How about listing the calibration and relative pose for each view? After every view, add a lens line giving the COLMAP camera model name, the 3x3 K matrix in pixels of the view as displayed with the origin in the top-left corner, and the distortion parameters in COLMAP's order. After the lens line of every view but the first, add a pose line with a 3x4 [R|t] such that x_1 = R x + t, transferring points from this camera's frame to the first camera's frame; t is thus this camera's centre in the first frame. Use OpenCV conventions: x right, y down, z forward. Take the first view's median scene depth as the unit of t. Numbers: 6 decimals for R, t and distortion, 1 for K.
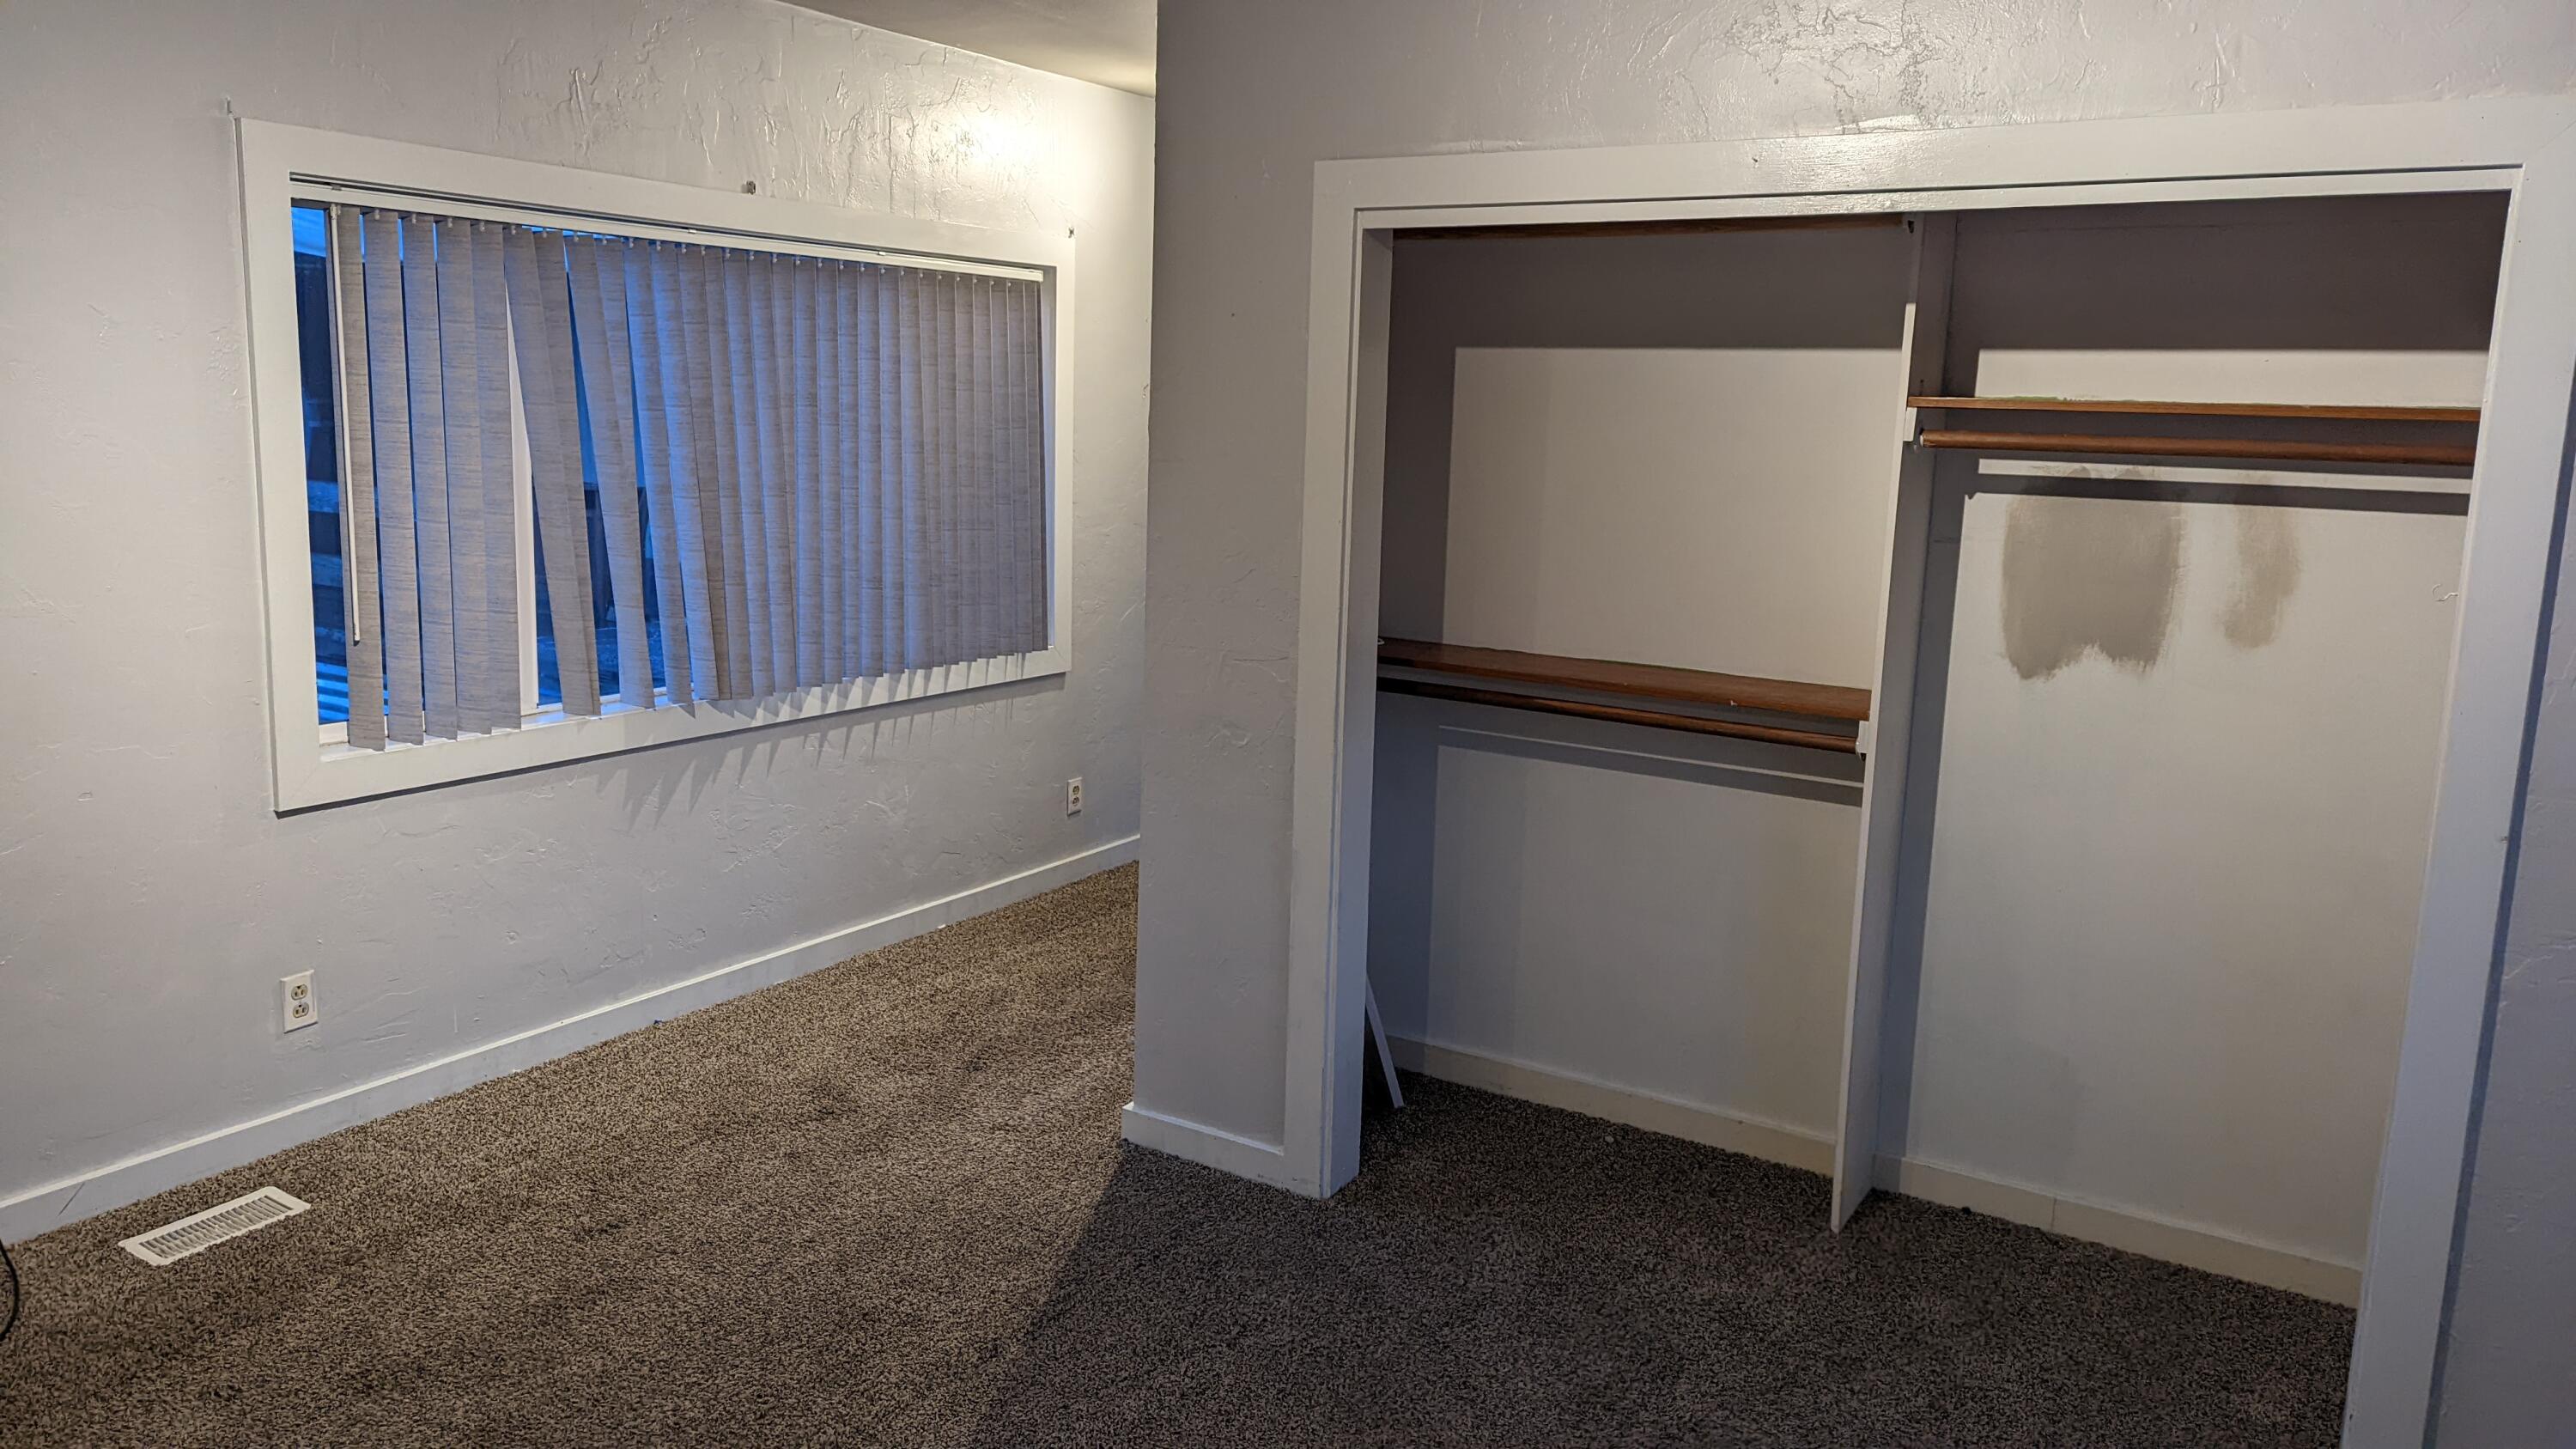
lens RADIAL K [[1832.3, 0, 1269.7], [0, 1832.3, 715.9], [0, 0, 1]] dist [0.050217, -0.005304]
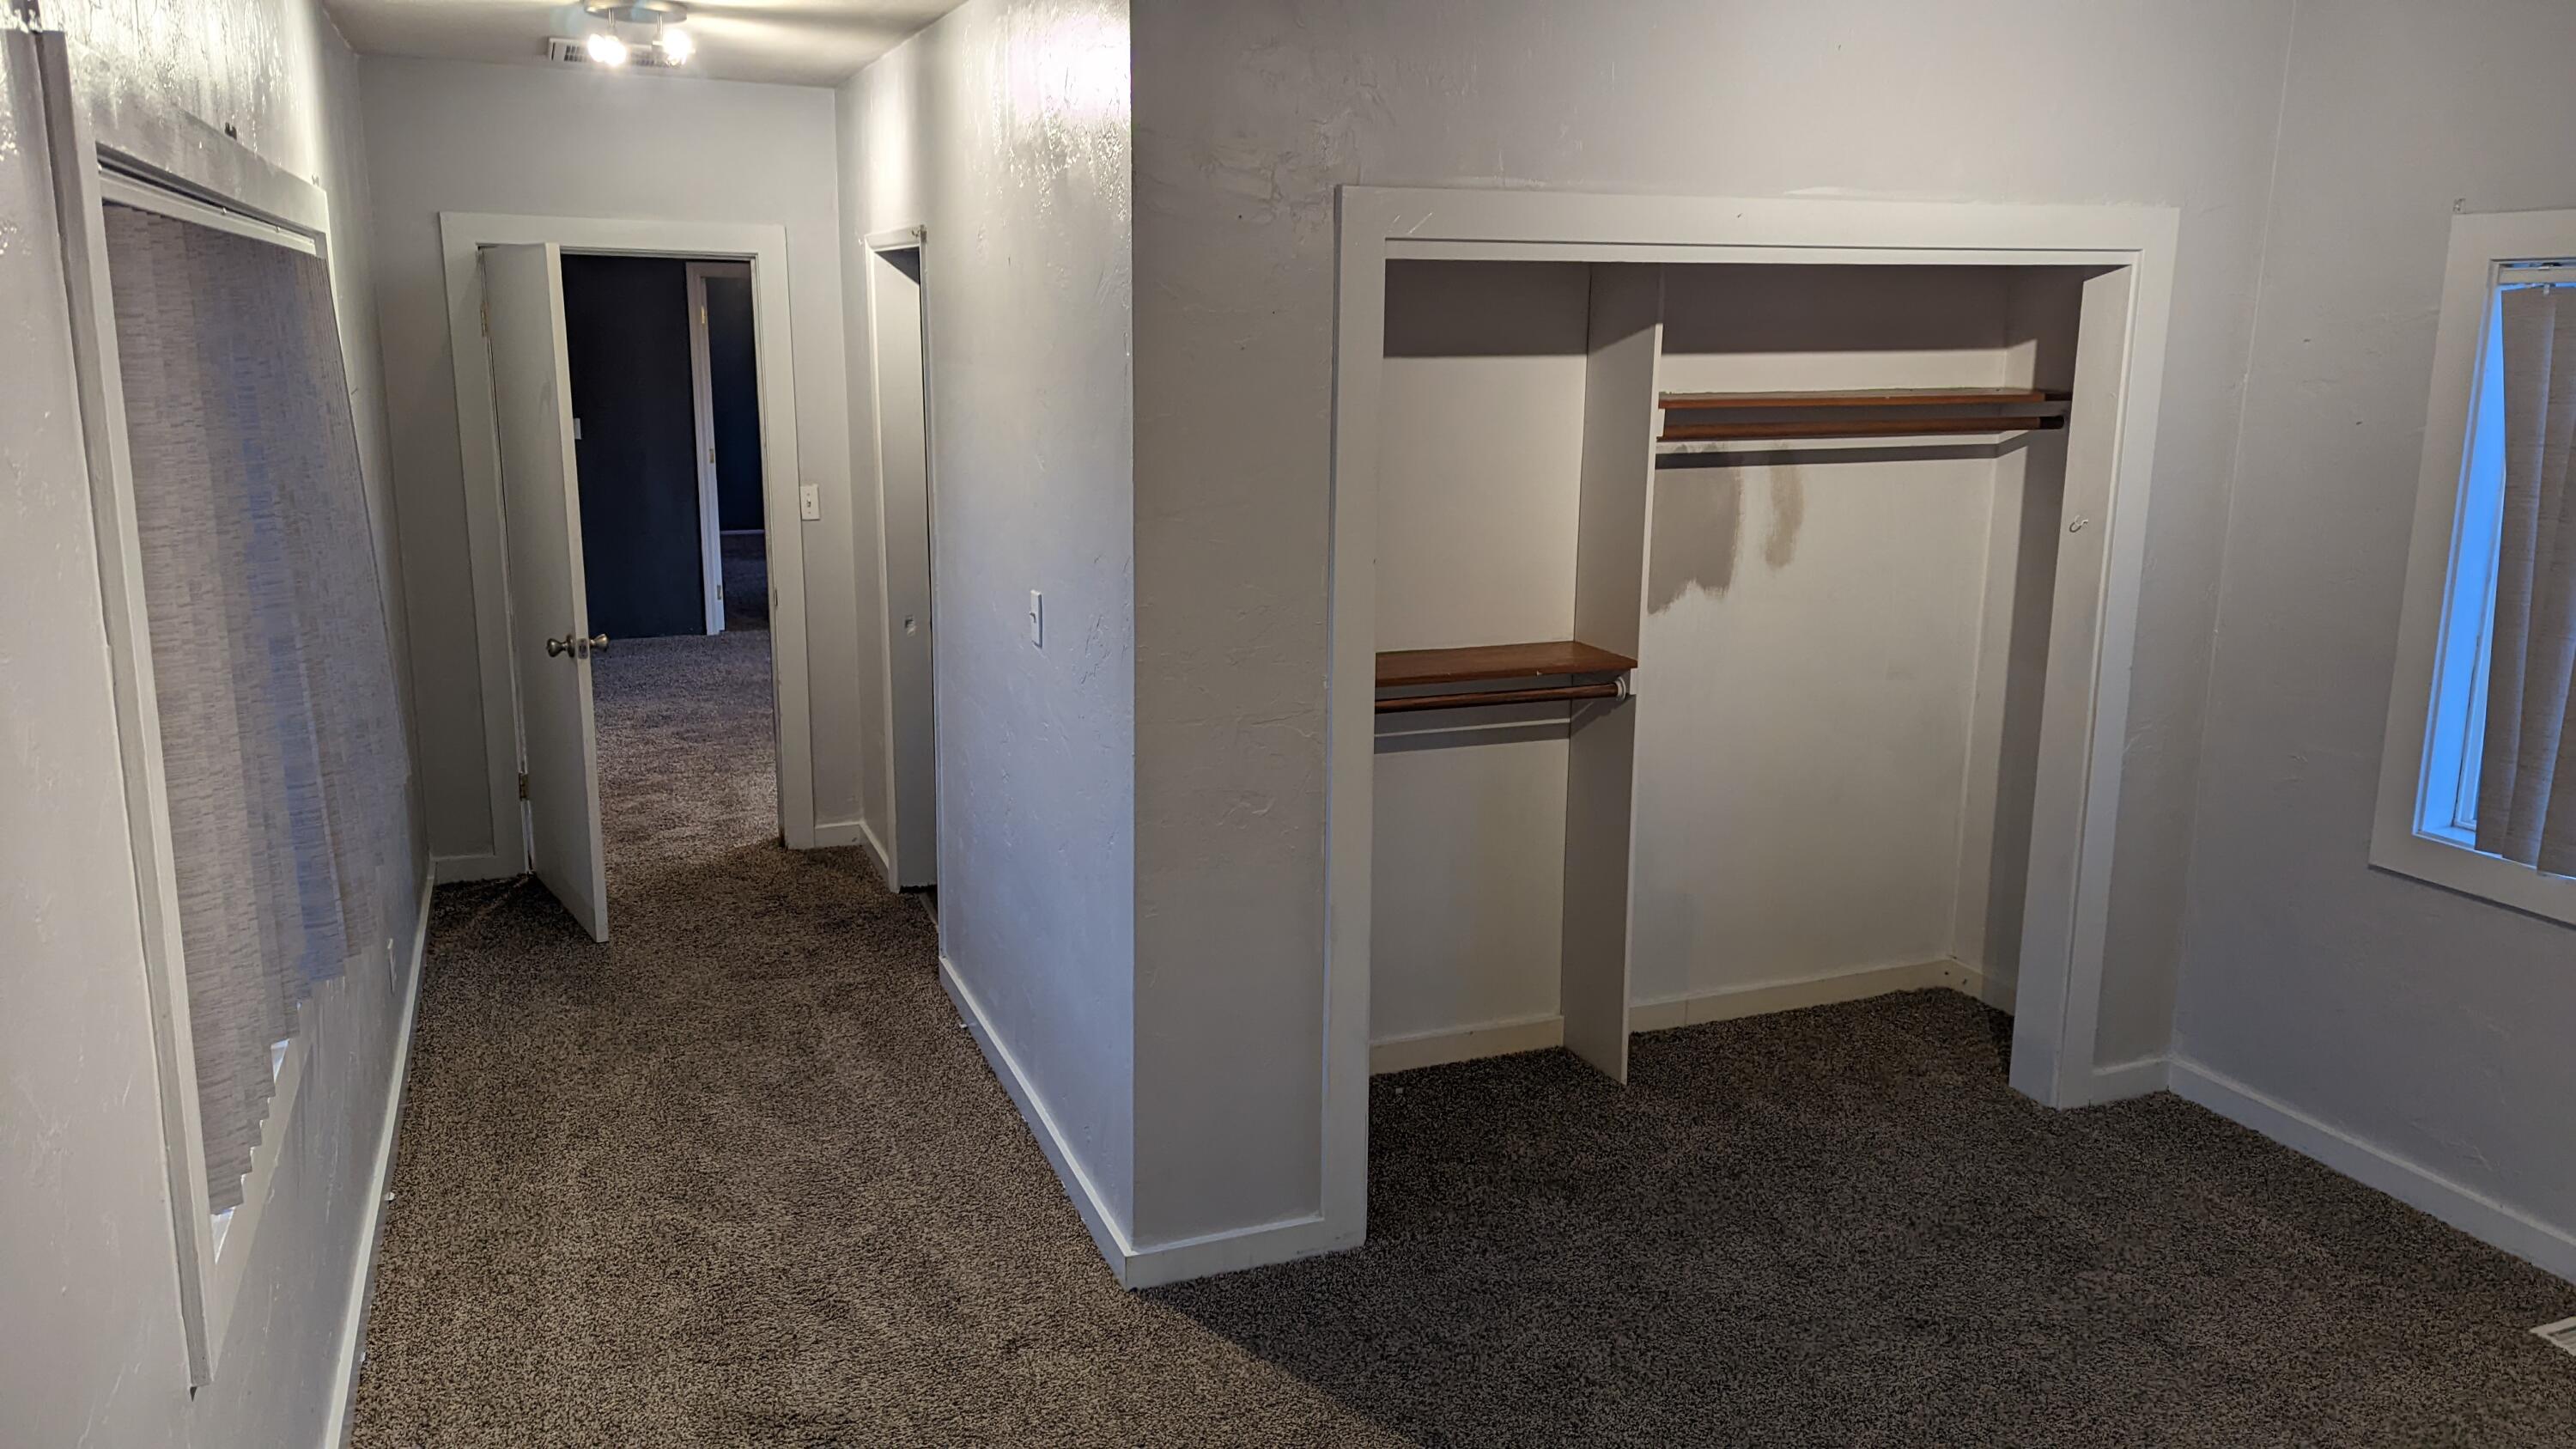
lens RADIAL K [[1832.3, 0, 1273.2], [0, 1832.3, 722.7], [0, 0, 1]] dist [0.050217, -0.005304]
pose [[0.583206, -0.201941, 0.786823, -0.781171], [0.152821, 0.978587, 0.137885, -0.167037], [-0.797820, 0.039828, 0.601579, 0.472051]]
